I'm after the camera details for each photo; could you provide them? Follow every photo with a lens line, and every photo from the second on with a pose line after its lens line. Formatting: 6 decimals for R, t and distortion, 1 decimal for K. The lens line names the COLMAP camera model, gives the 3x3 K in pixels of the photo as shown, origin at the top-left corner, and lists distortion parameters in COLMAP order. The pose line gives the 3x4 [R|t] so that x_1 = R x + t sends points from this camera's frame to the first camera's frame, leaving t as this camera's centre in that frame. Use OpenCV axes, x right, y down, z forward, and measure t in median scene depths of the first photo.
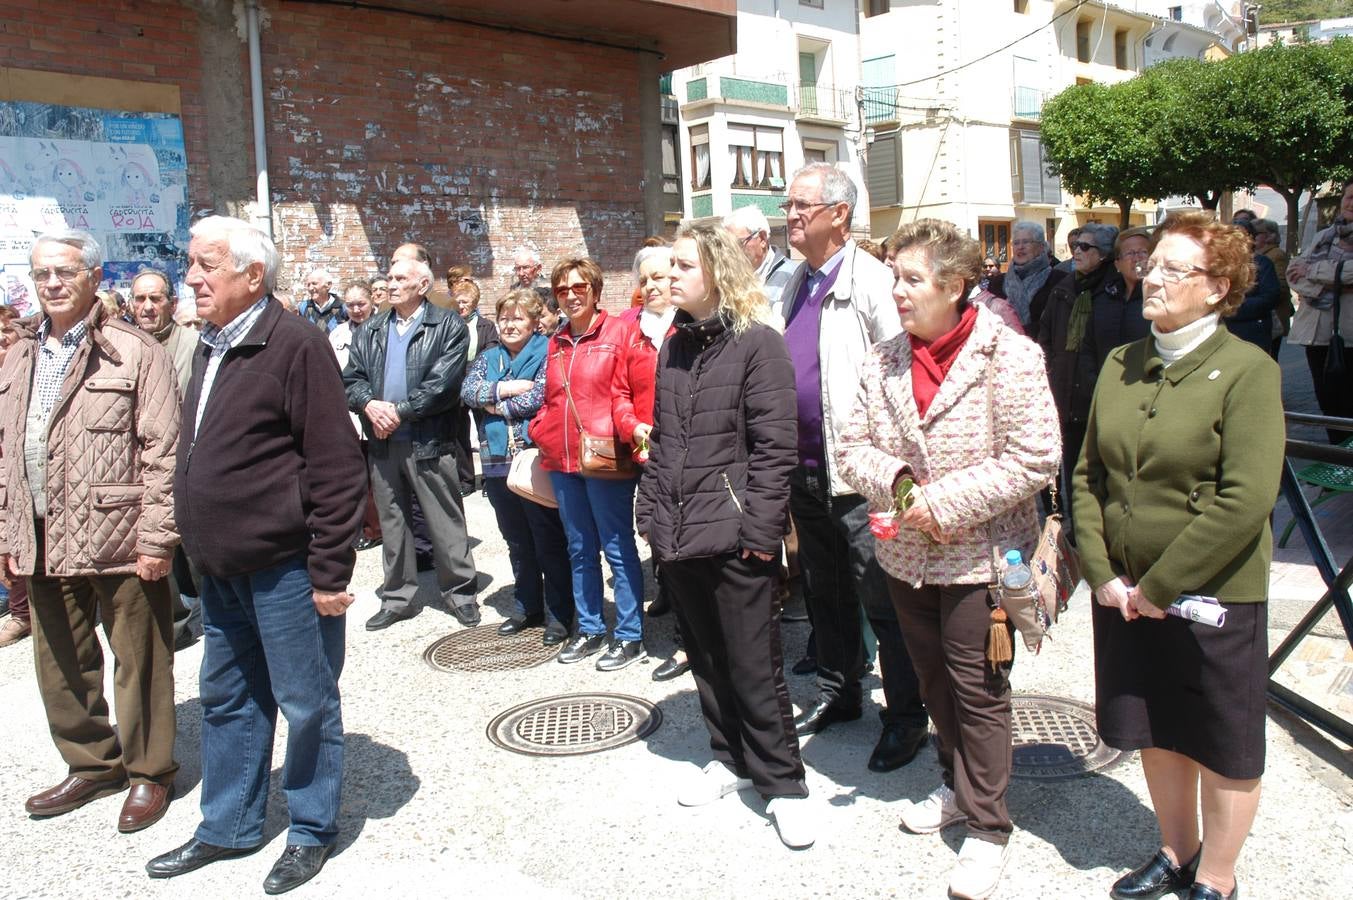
lens RADIAL K [[1150.8, 0, 651.2], [0, 1150.8, 465.6], [0, 0, 1]] dist [-0.121268, 0.125367]
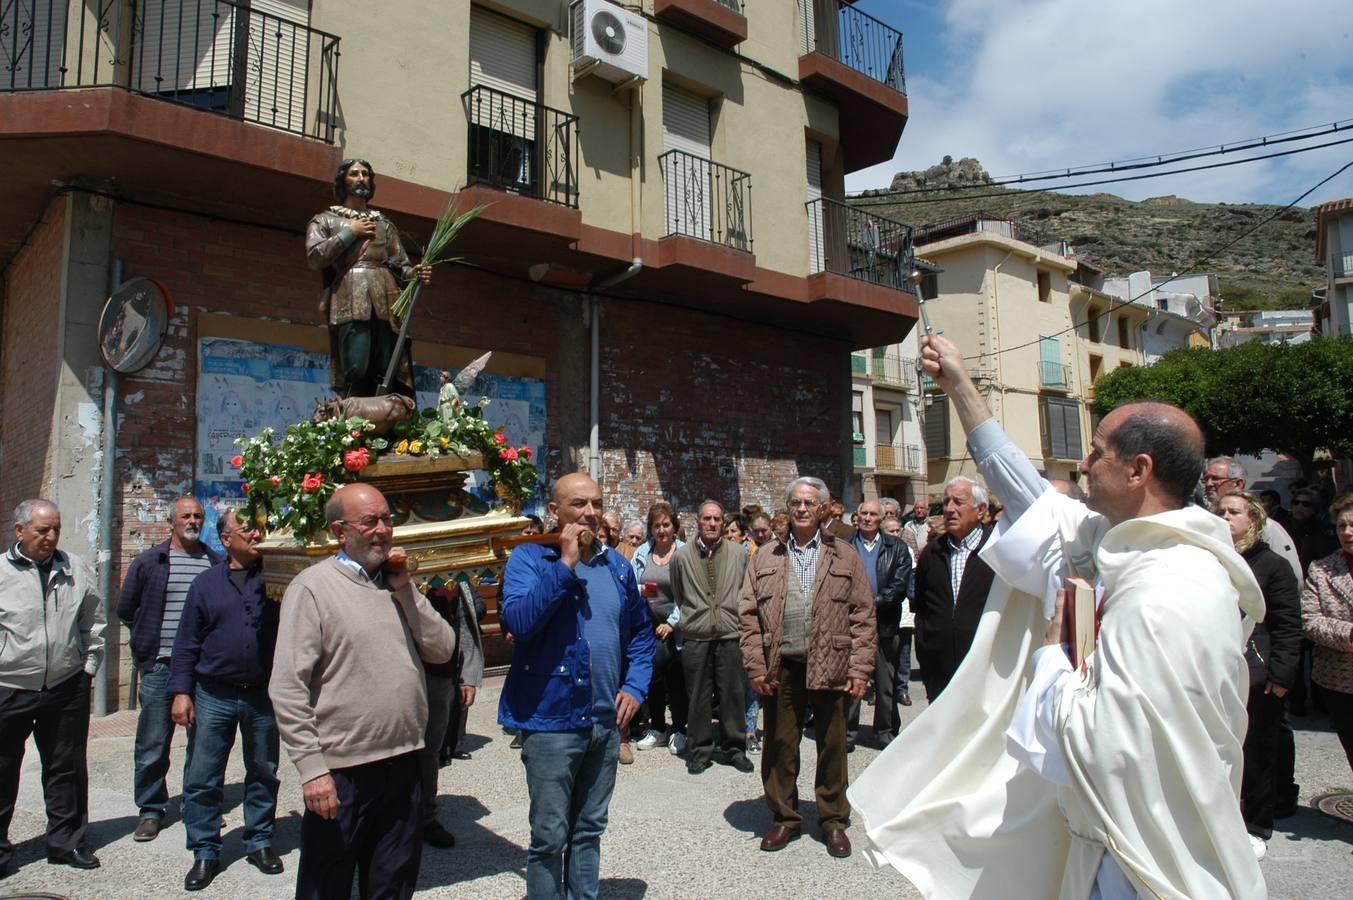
lens RADIAL K [[1063.5, 0, 631.1], [0, 1063.5, 456.1], [0, 0, 1]] dist [-0.185740, 0.148721]
pose [[0.998826, 0.034754, -0.033746, -0.234987], [-0.041148, 0.976312, -0.212419, 0.032185], [0.025565, 0.213559, 0.976596, -0.172765]]
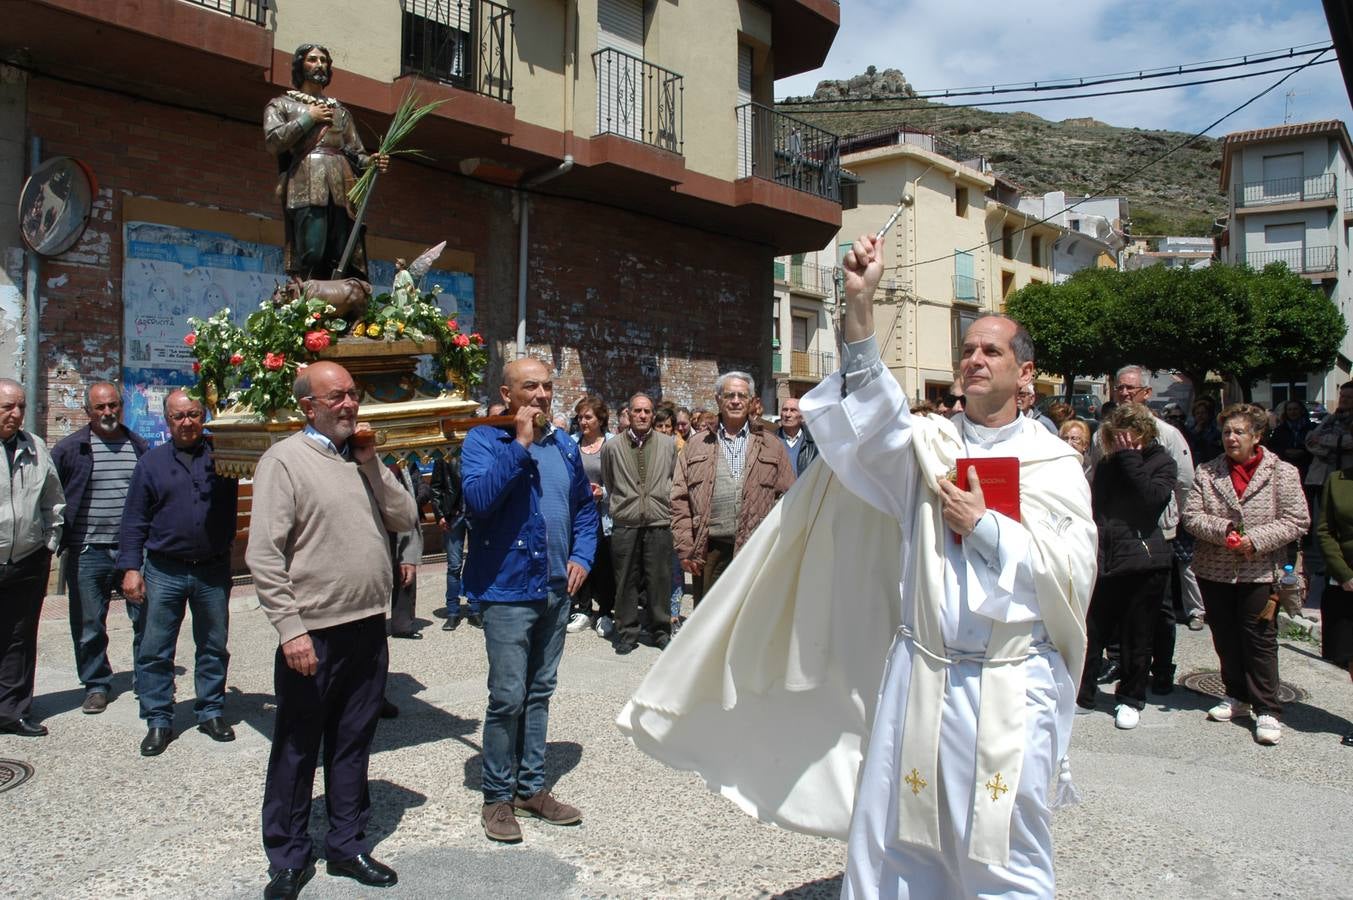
lens RADIAL K [[1063.5, 0, 634.2], [0, 1063.5, 454.0], [0, 0, 1]] dist [-0.185740, 0.148721]
pose [[0.996719, 0.058220, 0.056224, -0.248153], [-0.050653, 0.990515, -0.127724, 0.042804], [-0.063127, 0.124457, 0.990215, -0.193201]]
